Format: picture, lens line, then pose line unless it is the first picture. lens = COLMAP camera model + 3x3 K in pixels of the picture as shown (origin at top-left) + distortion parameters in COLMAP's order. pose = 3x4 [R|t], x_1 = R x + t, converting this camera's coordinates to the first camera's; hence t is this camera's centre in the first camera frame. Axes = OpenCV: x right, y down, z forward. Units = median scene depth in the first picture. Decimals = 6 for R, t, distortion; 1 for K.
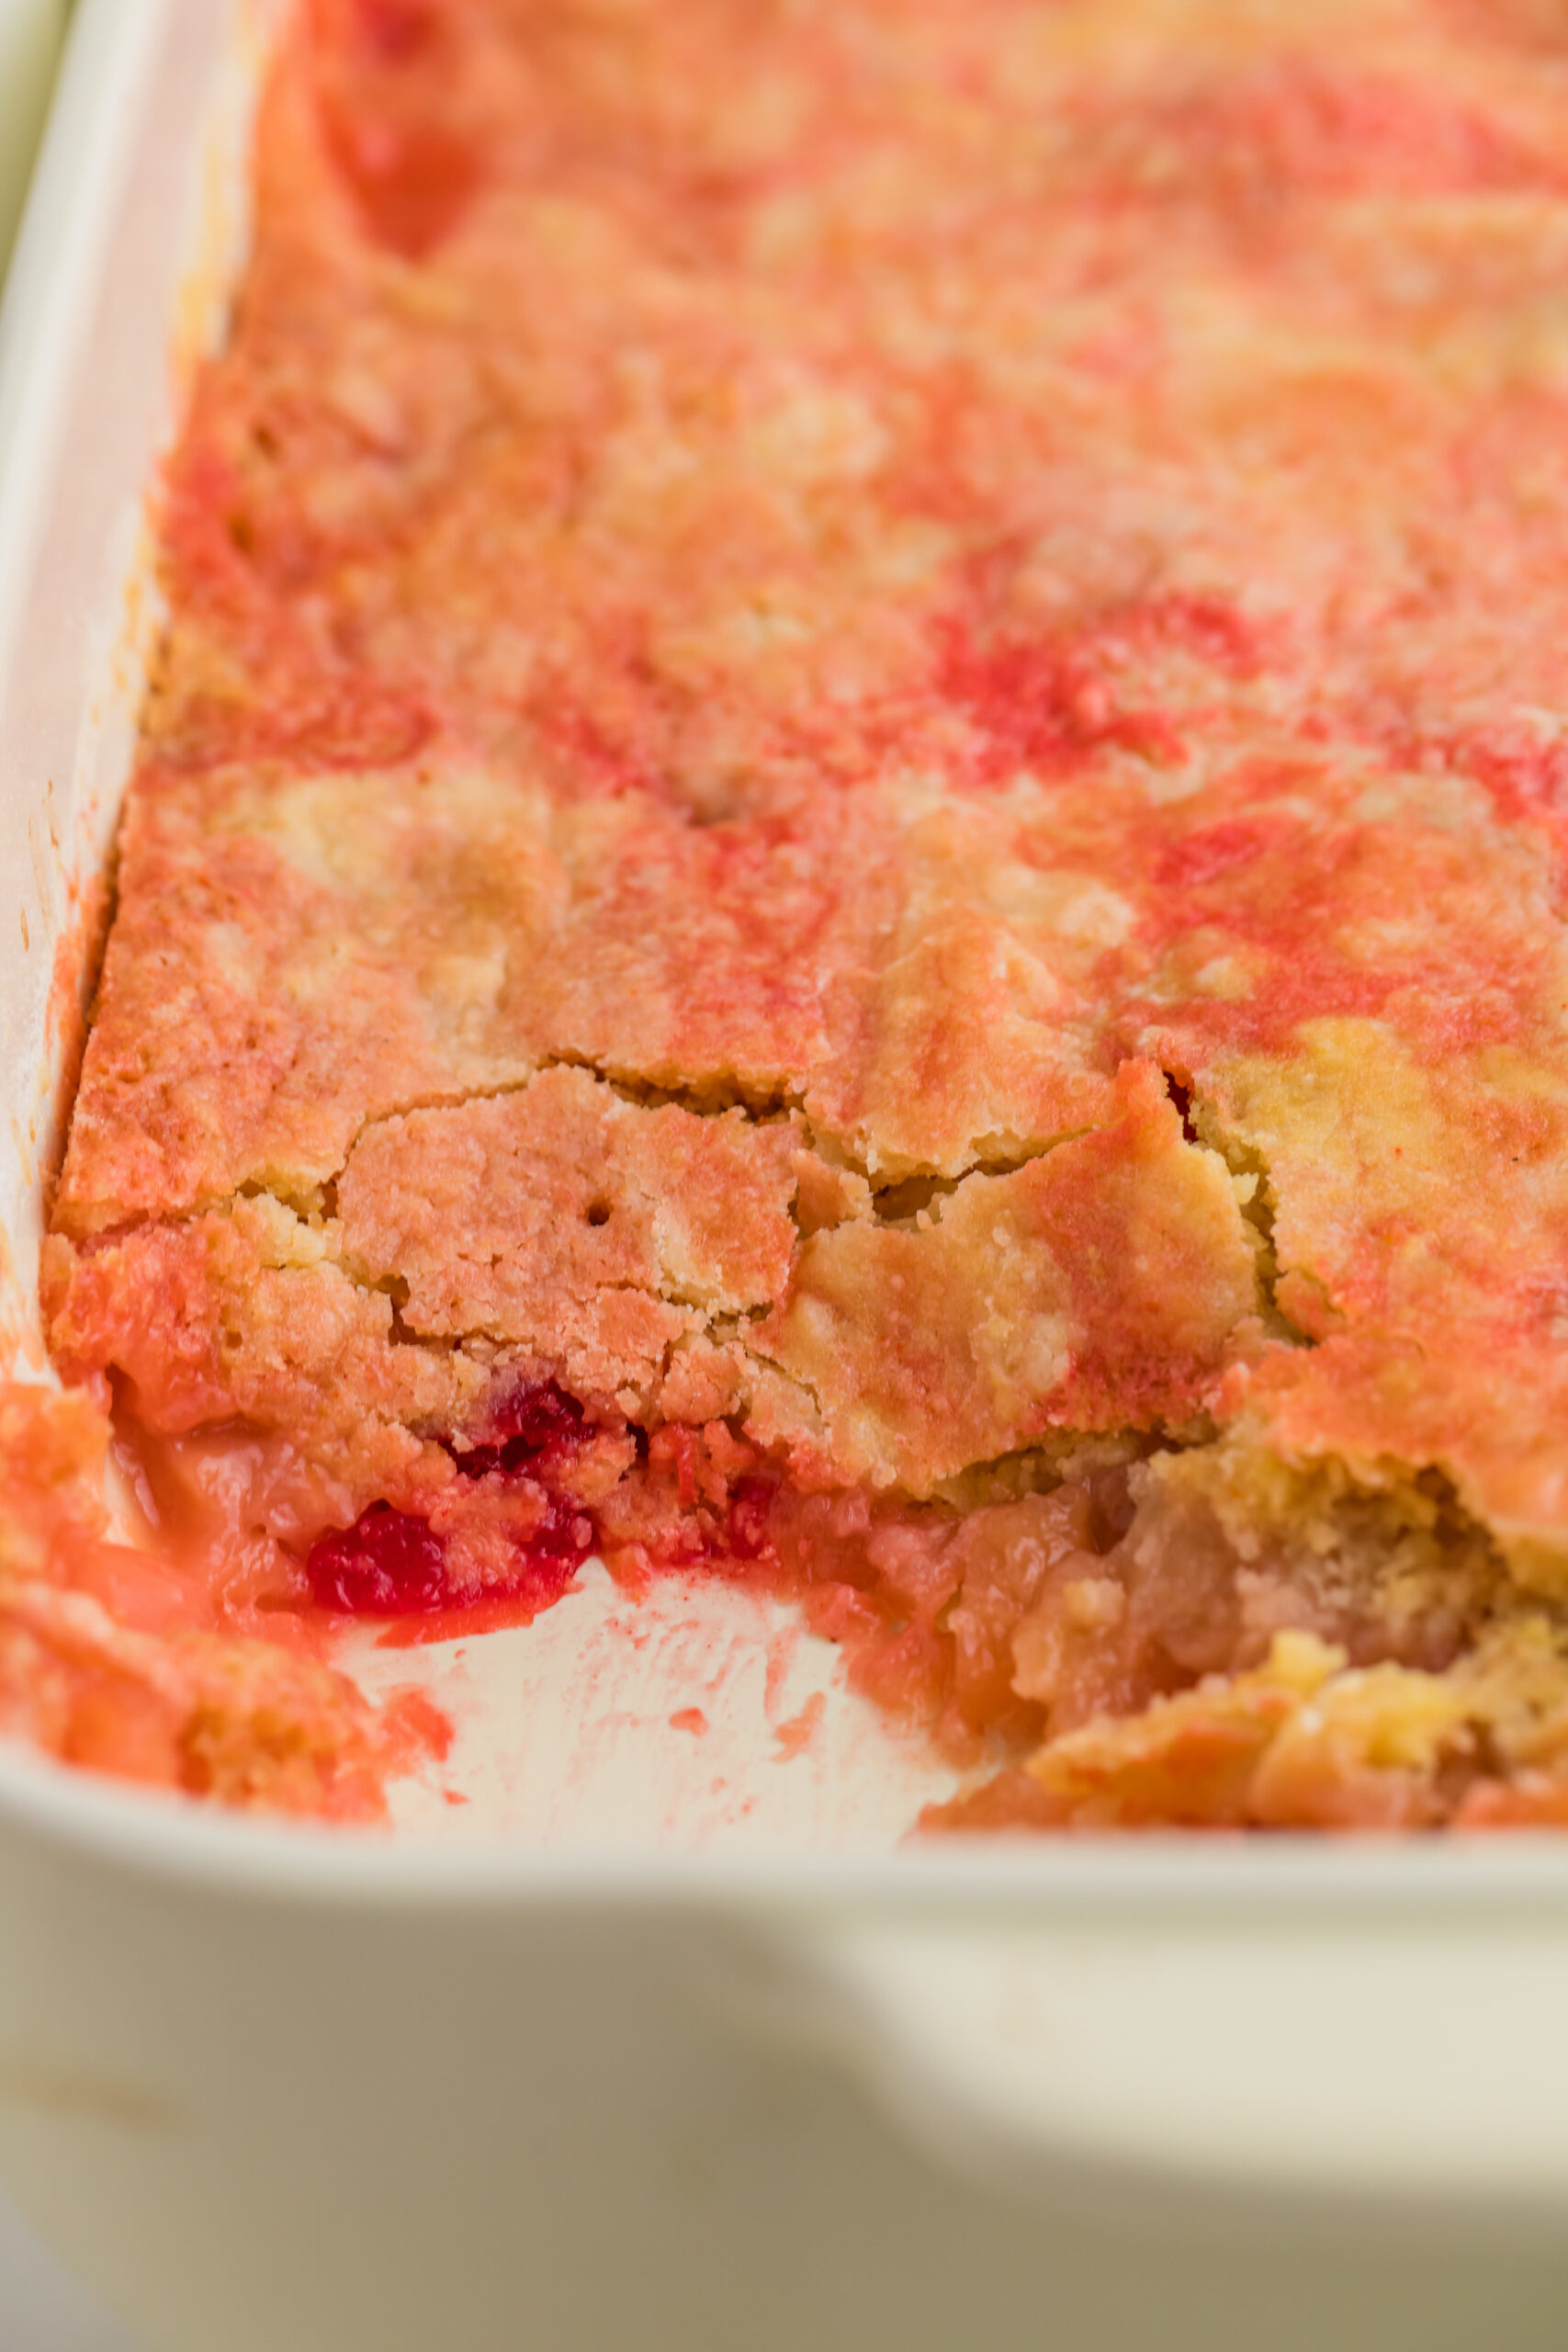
lens RADIAL K [[8206.3, 0, 777.3], [0, 8206.3, 1178.5], [0, 0, 1]] dist [-0.038369, 1.809942]
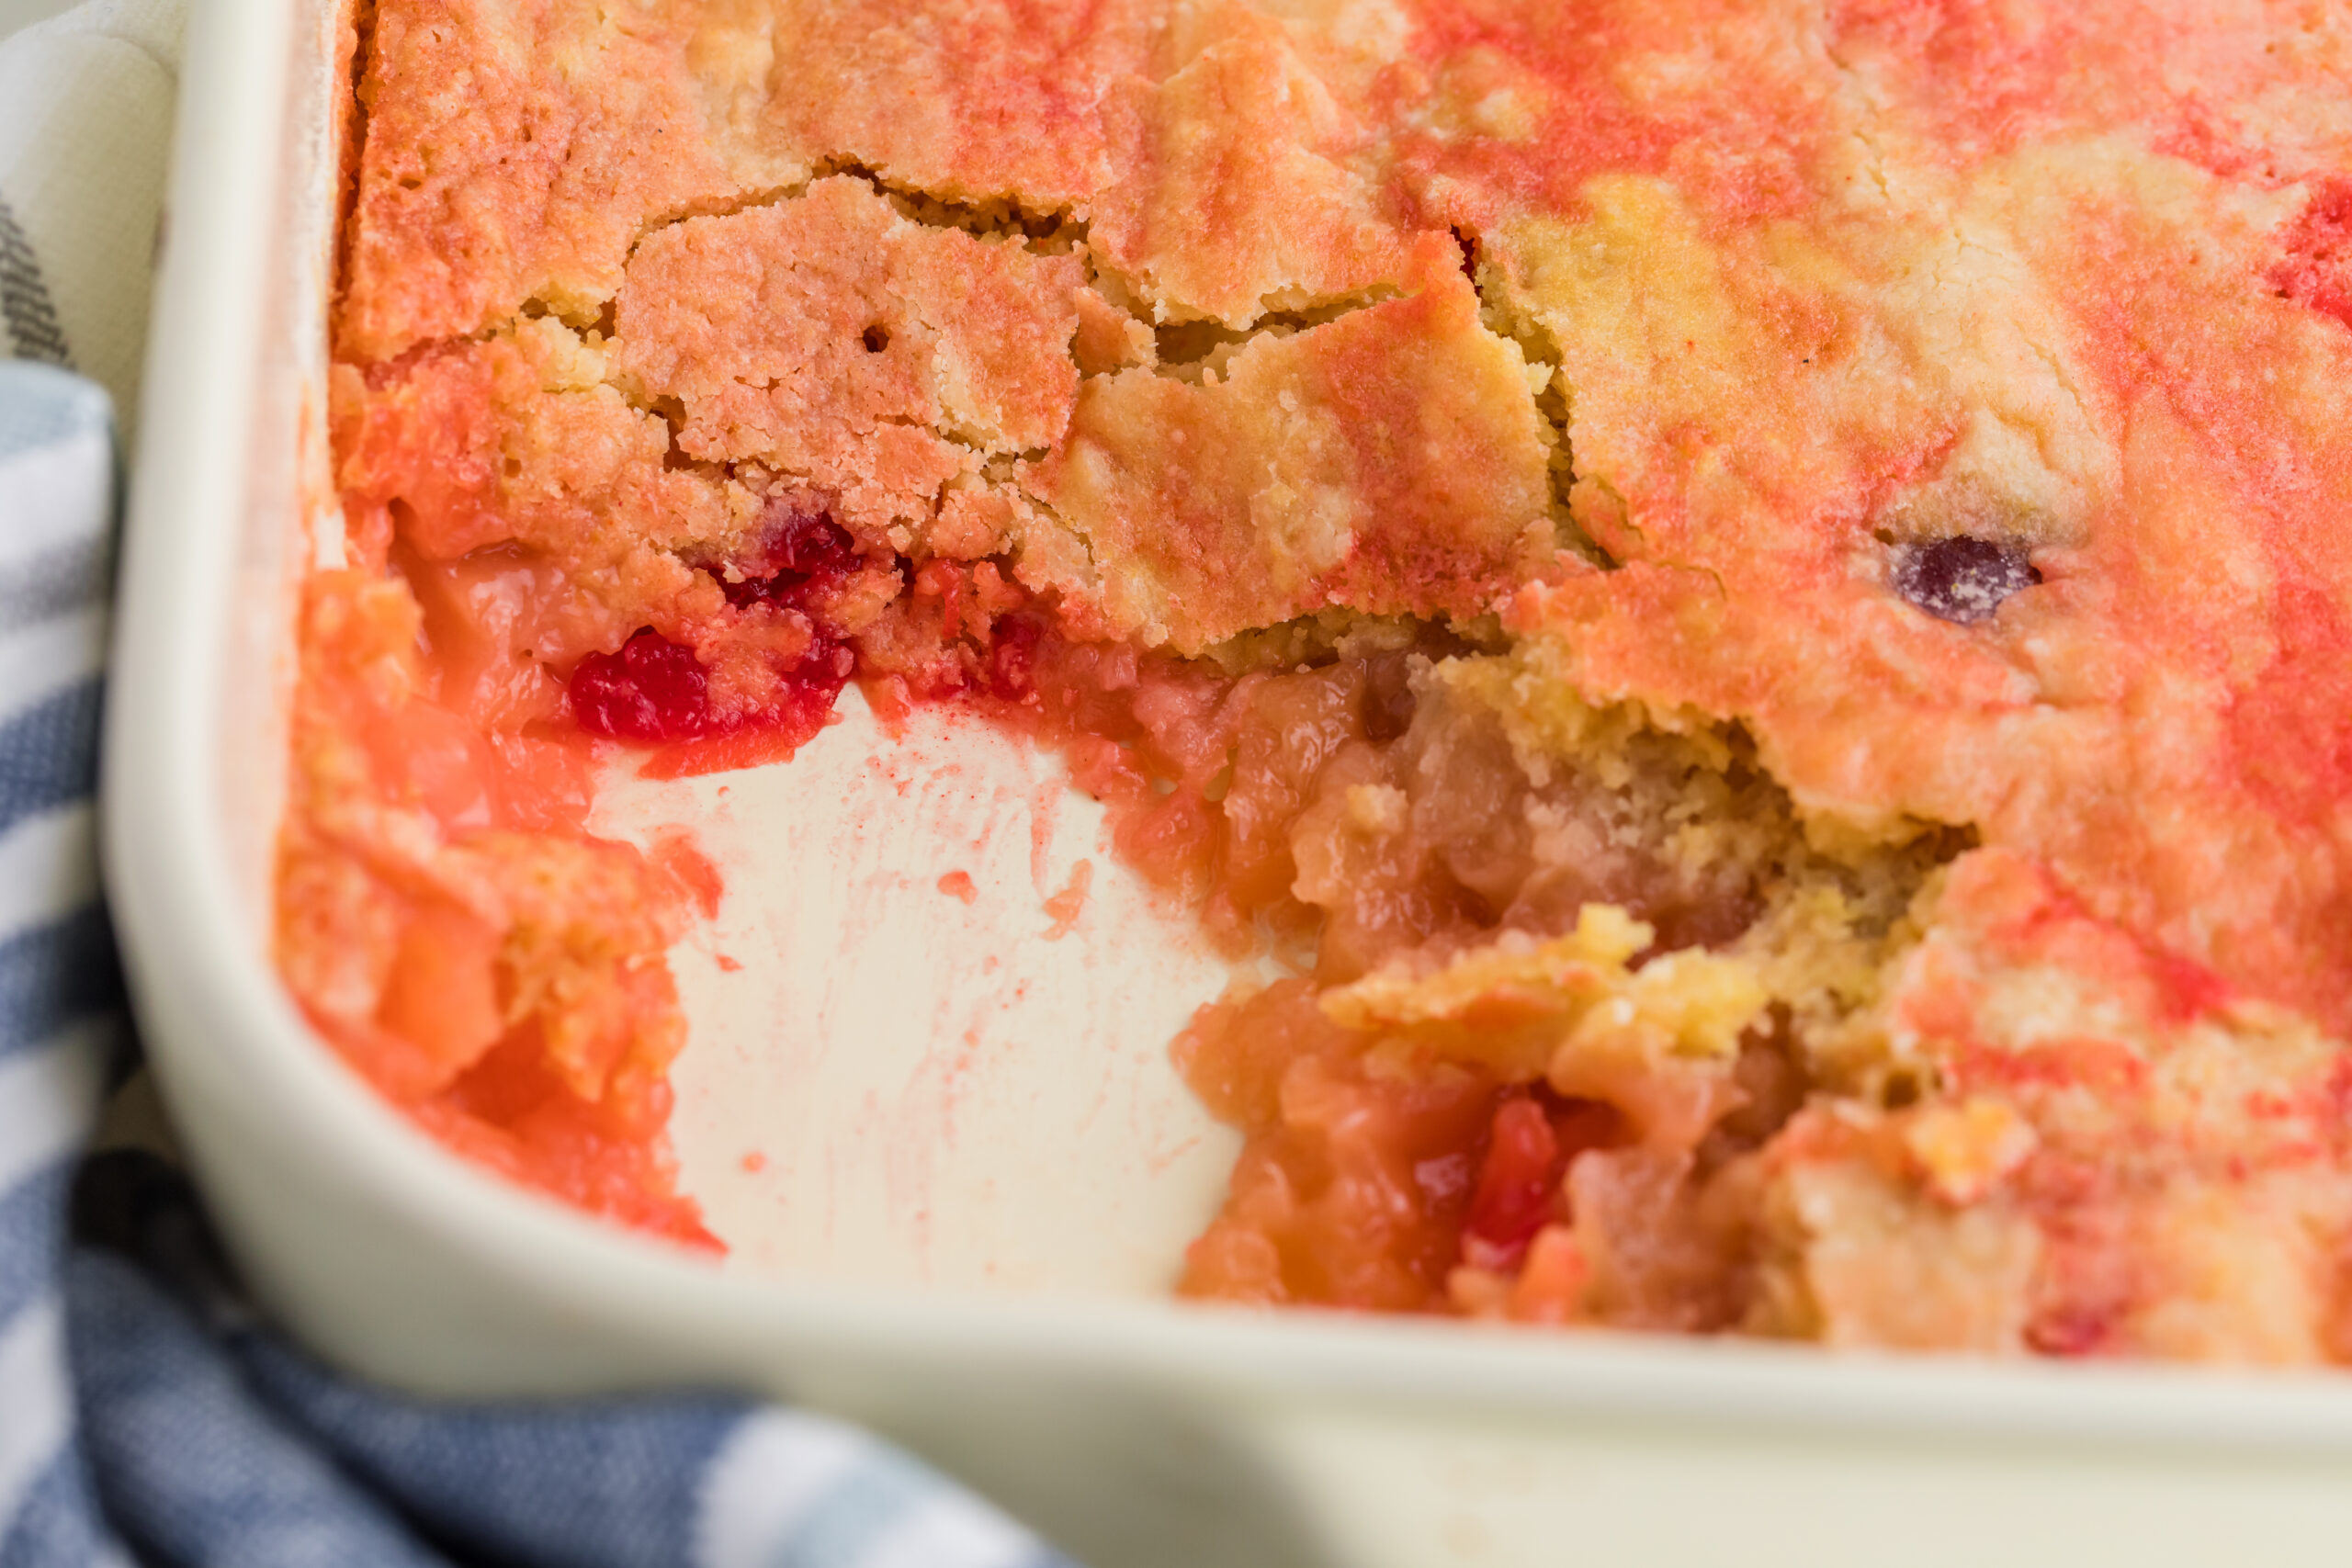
lens RADIAL K [[8206.3, 0, 1121.5], [0, 8206.3, 589.9], [0, 0, 1]] dist [-0.038369, 1.809942]
pose [[0.991536, 0.050793, 0.119485, -0.109389], [-0.073969, 0.977334, 0.198361, -0.164863], [-0.106702, -0.205520, 0.972819, 0.028808]]
